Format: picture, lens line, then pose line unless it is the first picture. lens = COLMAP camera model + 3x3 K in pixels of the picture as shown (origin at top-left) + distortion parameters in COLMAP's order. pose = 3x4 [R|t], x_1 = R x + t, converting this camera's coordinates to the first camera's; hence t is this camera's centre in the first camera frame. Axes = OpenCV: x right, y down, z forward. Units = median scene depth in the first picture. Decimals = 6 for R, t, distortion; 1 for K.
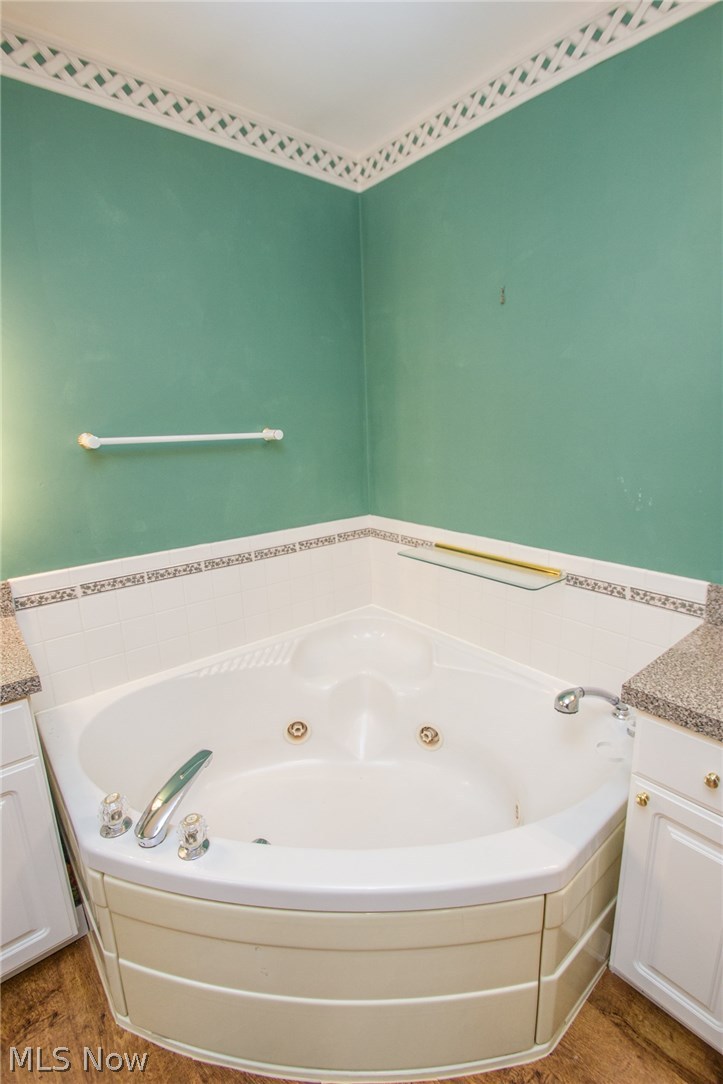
lens RADIAL K [[509.1, 0, 379.4], [0, 509.1, 540.6], [0, 0, 1]] dist [0.002641, -0.012437]
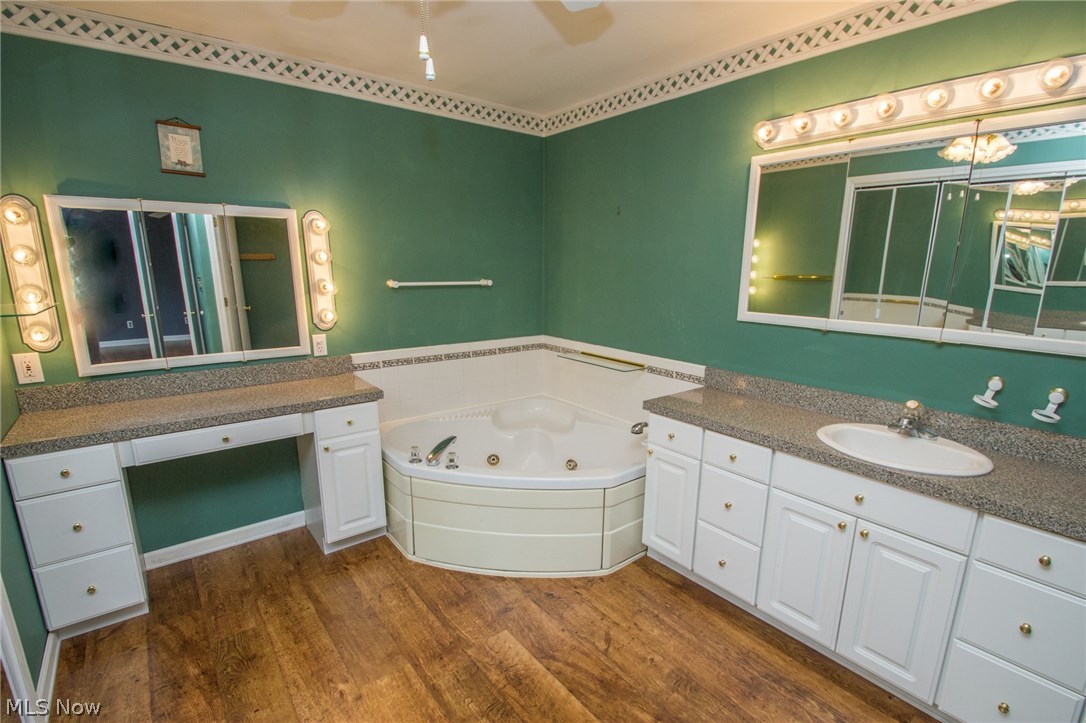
lens RADIAL K [[510.0, 0, 548.9], [0, 510.0, 383.3], [0, 0, 1]] dist [0.002641, -0.012437]
pose [[0.998612, 0.041275, -0.032729, 0.068624], [-0.041249, 0.999148, 0.001465, 0.116825], [0.032761, -0.000113, 0.999463, -0.694875]]
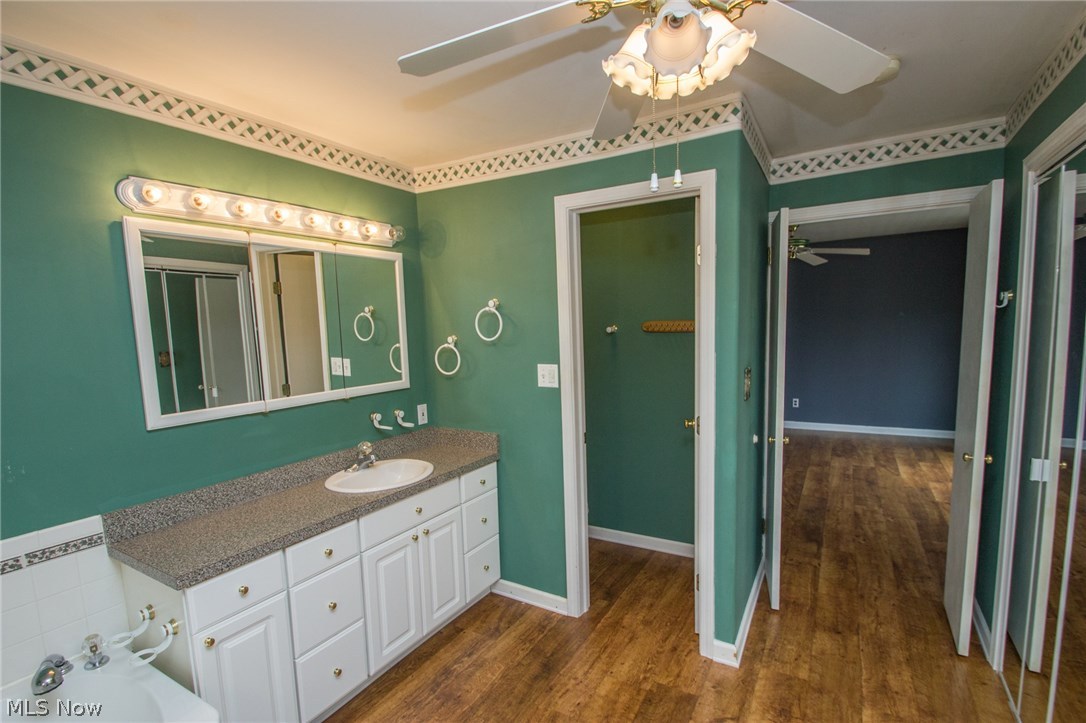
lens RADIAL K [[510.0, 0, 548.9], [0, 510.0, 383.3], [0, 0, 1]] dist [0.002641, -0.012437]
pose [[-0.332363, -0.071683, 0.940423, -0.610245], [0.256838, 0.952545, 0.163378, -0.102705], [-0.907507, 0.295838, -0.298180, 0.177022]]
